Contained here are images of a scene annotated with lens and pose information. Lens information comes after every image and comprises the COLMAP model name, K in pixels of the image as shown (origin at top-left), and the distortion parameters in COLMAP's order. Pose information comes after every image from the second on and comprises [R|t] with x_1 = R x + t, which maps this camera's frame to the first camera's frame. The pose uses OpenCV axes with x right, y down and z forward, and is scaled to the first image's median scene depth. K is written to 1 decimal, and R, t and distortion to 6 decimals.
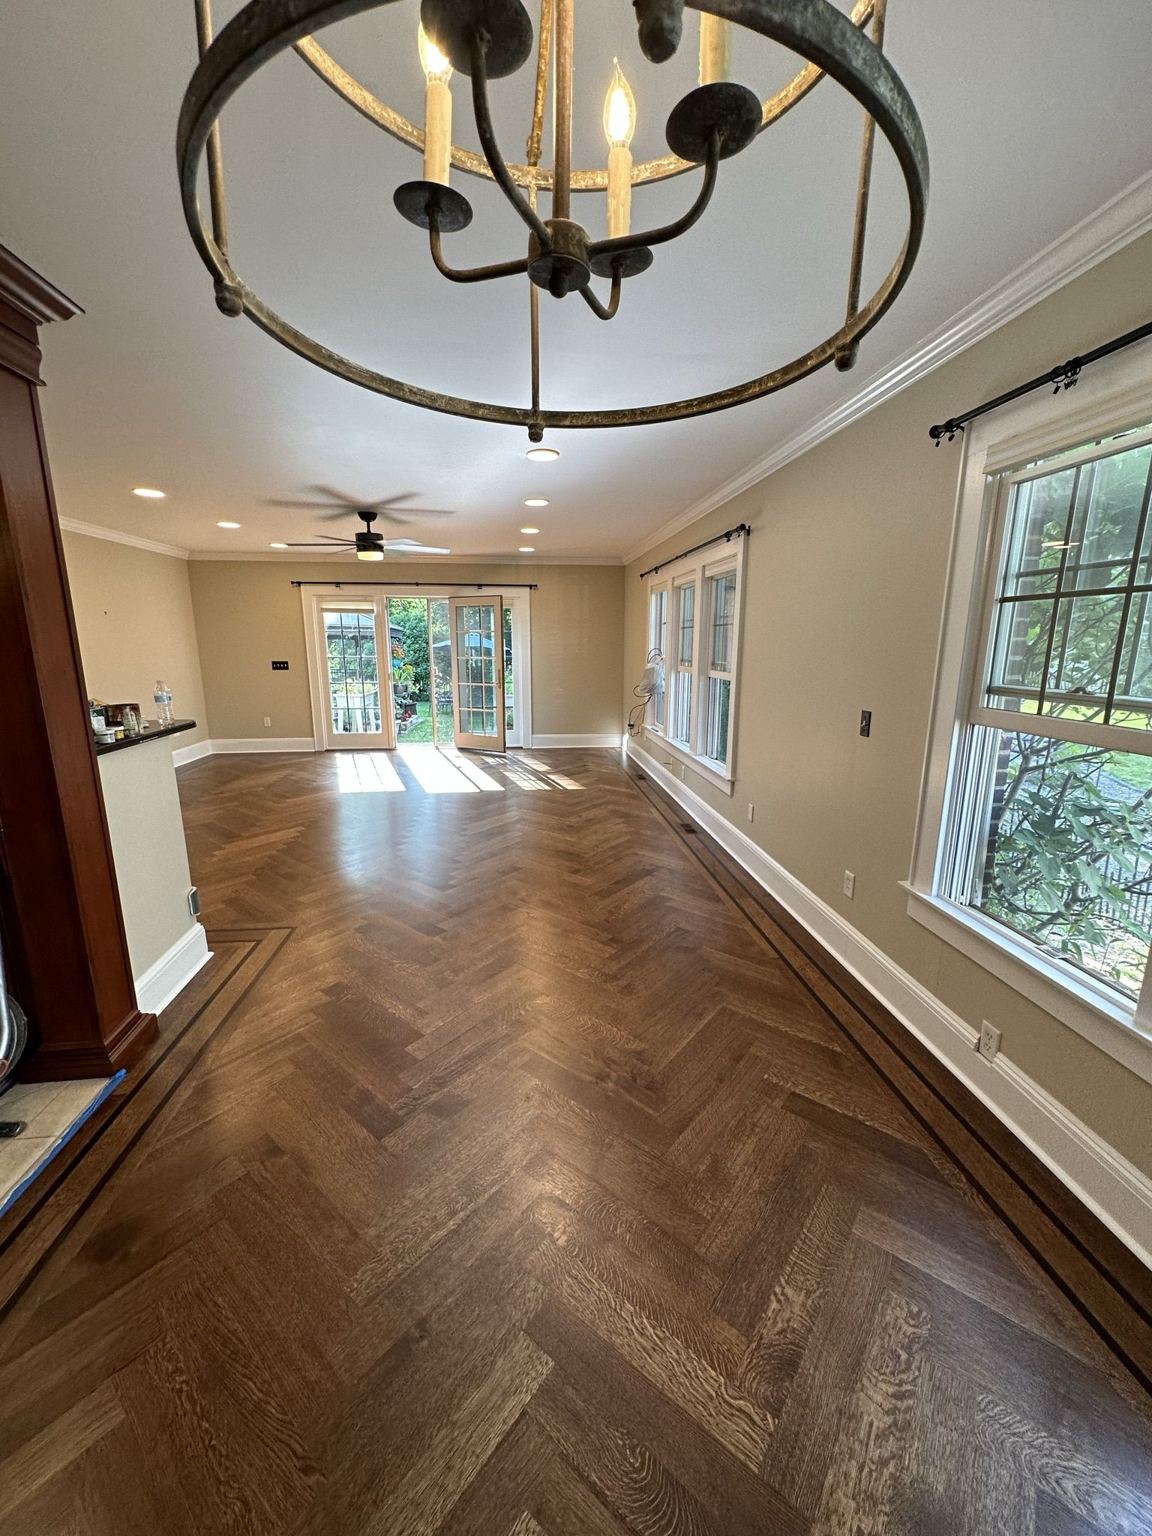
lens RADIAL K [[610.9, 0, 576.0], [0, 610.9, 768.0], [0, 0, 1]] dist [-0.000190, 0.000510]
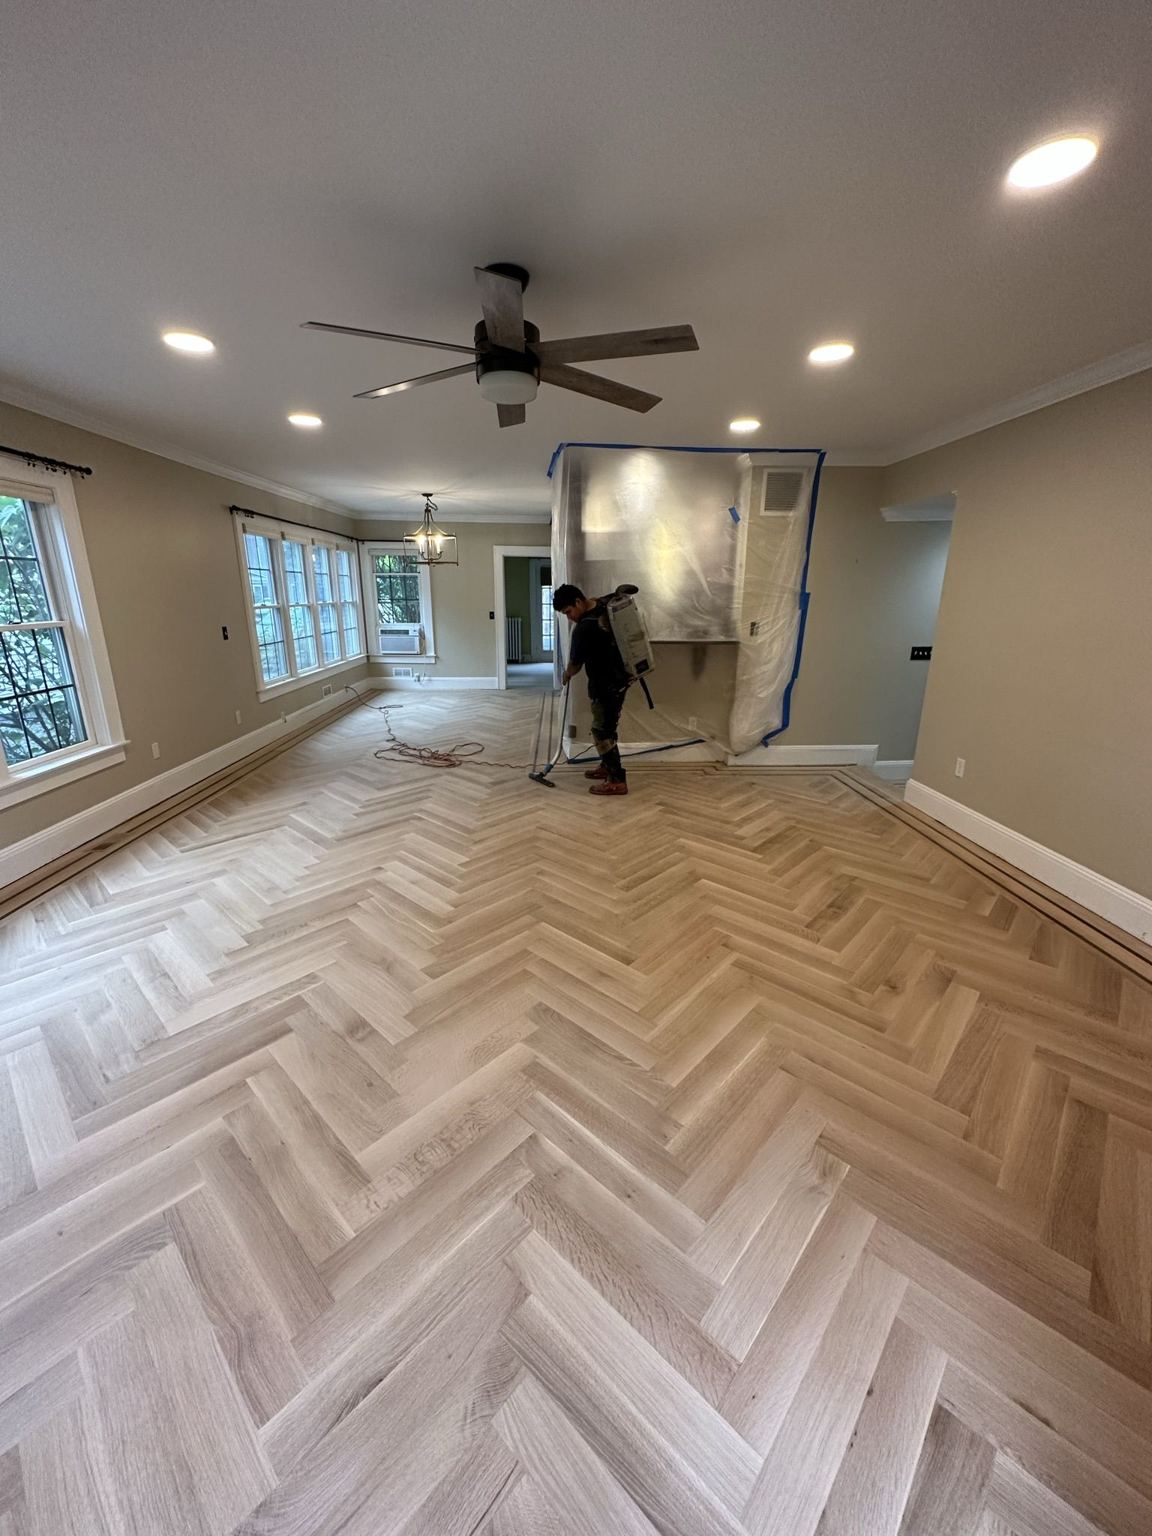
lens RADIAL K [[610.9, 0, 576.0], [0, 610.9, 768.0], [0, 0, 1]] dist [-0.000190, 0.000510]
pose [[-0.997972, -0.029496, 0.056408, -0.530230], [0.000857, 0.879859, 0.475234, -0.422649], [-0.063648, 0.474319, -0.878049, 1.926552]]
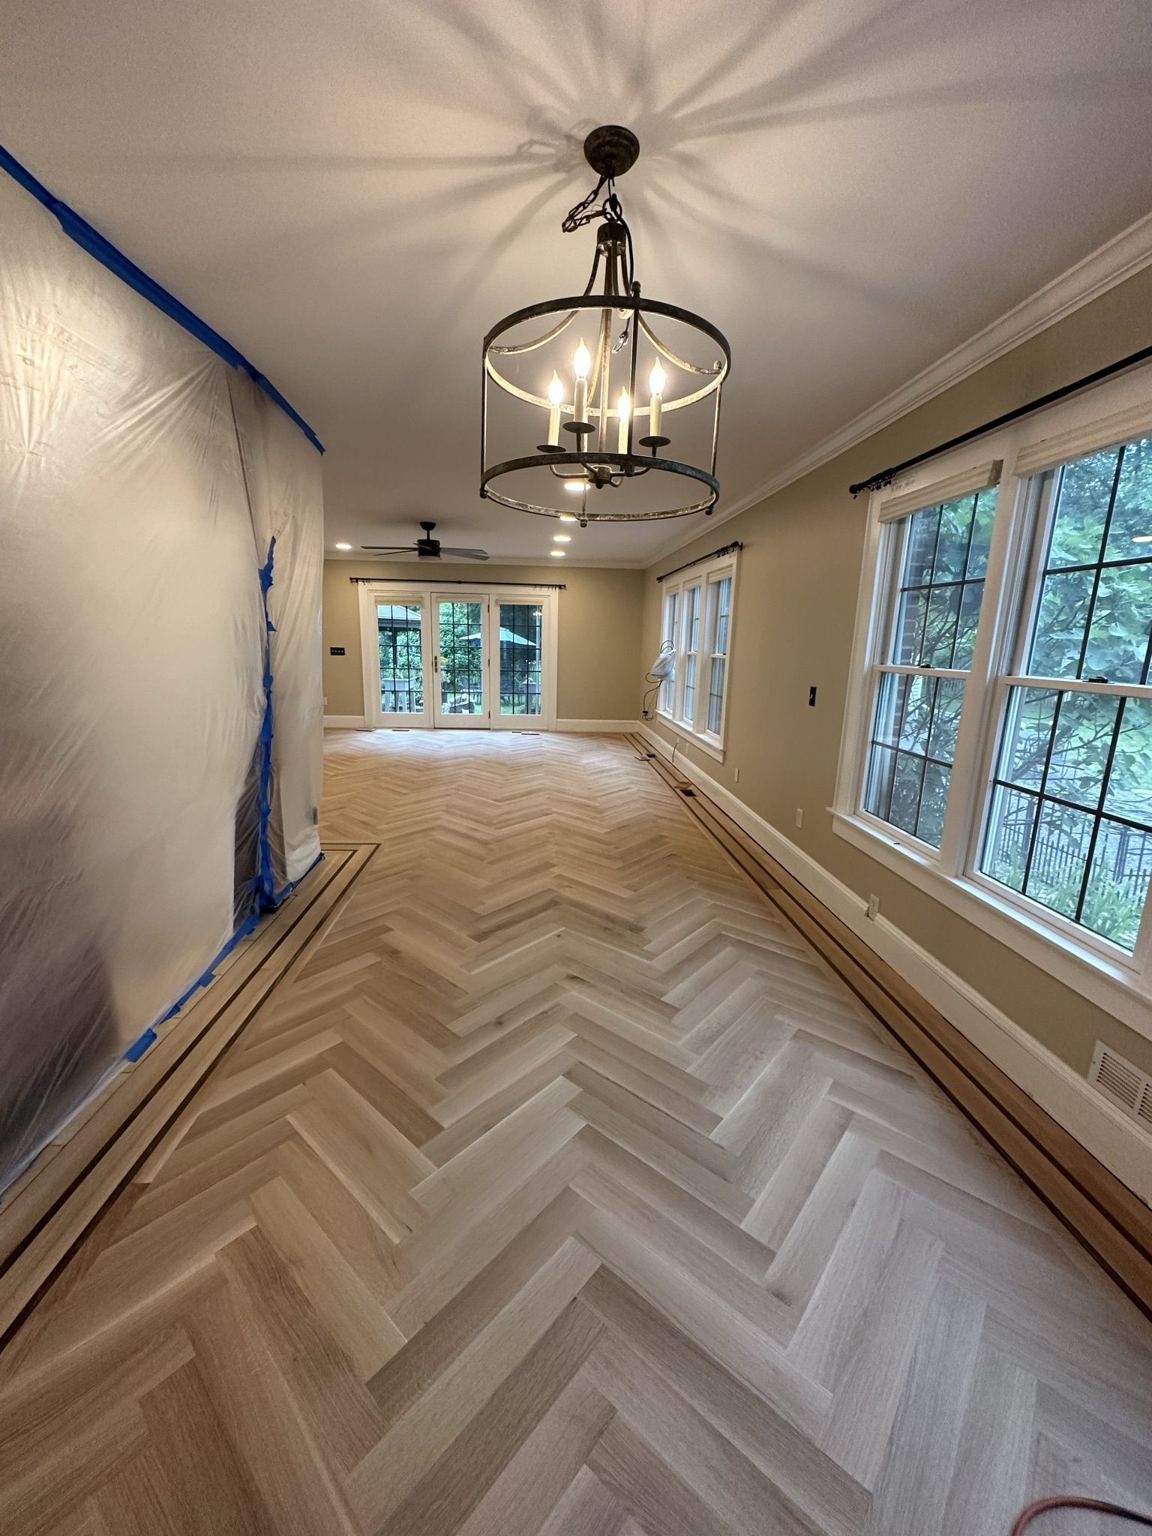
lens RADIAL K [[610.9, 0, 576.0], [0, 610.9, 768.0], [0, 0, 1]] dist [-0.000190, 0.000510]
pose [[0.999155, 0.028987, -0.029143, -0.002611], [-0.028918, 0.999578, 0.002805, 0.064750], [0.029212, -0.001959, 0.999571, -0.244089]]
